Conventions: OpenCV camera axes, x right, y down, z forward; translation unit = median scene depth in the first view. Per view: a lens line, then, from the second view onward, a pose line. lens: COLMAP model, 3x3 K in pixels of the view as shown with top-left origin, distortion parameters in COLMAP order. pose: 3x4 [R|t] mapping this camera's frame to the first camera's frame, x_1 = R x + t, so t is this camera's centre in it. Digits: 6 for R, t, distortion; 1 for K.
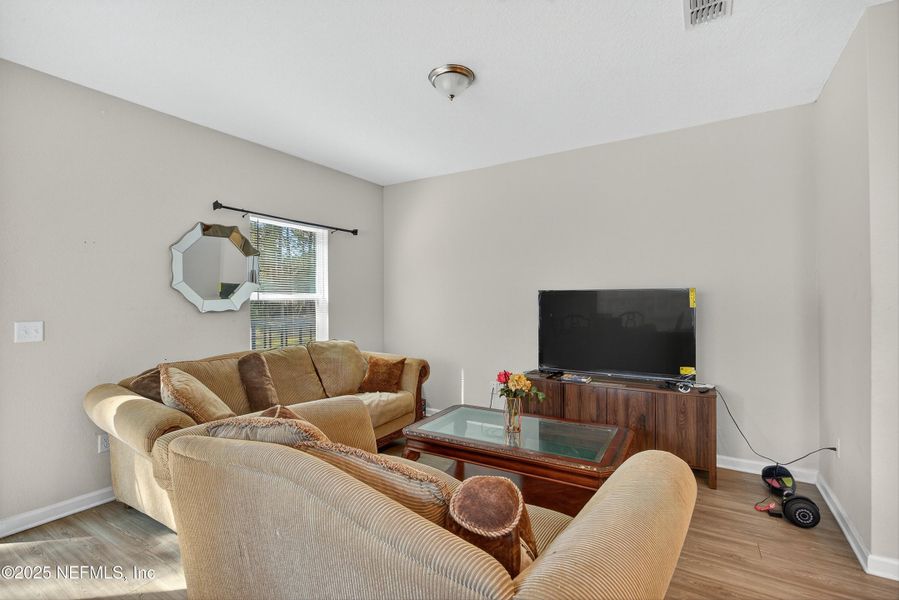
lens RADIAL K [[441.9, 0, 452.2], [0, 441.9, 299.1], [0, 0, 1]] dist [-0.000024, -0.002181]
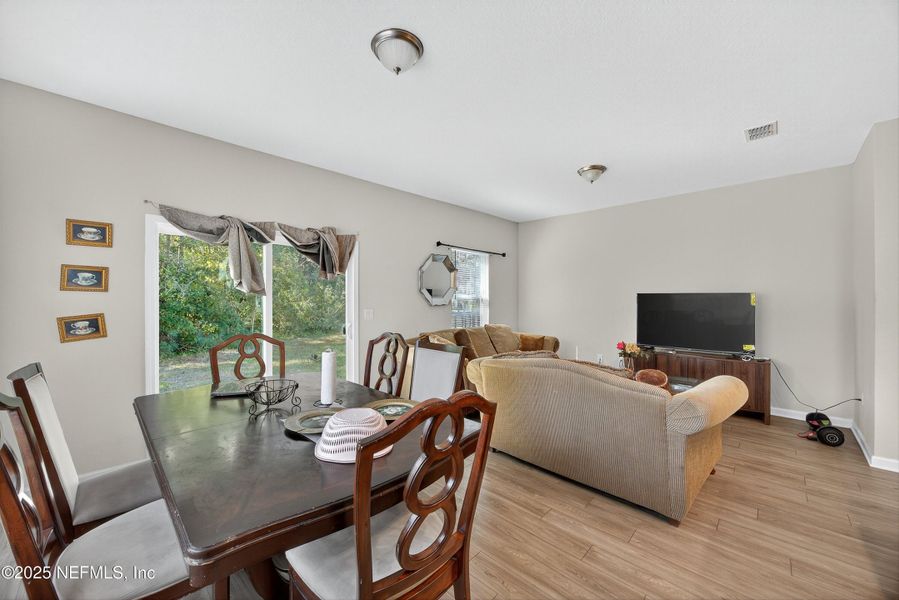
lens RADIAL K [[346.1, 0, 467.0], [0, 346.1, 296.8], [0, 0, 1]] dist [-0.000517, 0.000657]
pose [[0.978908, 0.003700, -0.204268, -0.164395], [-0.004387, 0.999986, -0.002907, -0.001017], [0.204254, 0.003742, 0.978911, -0.347734]]
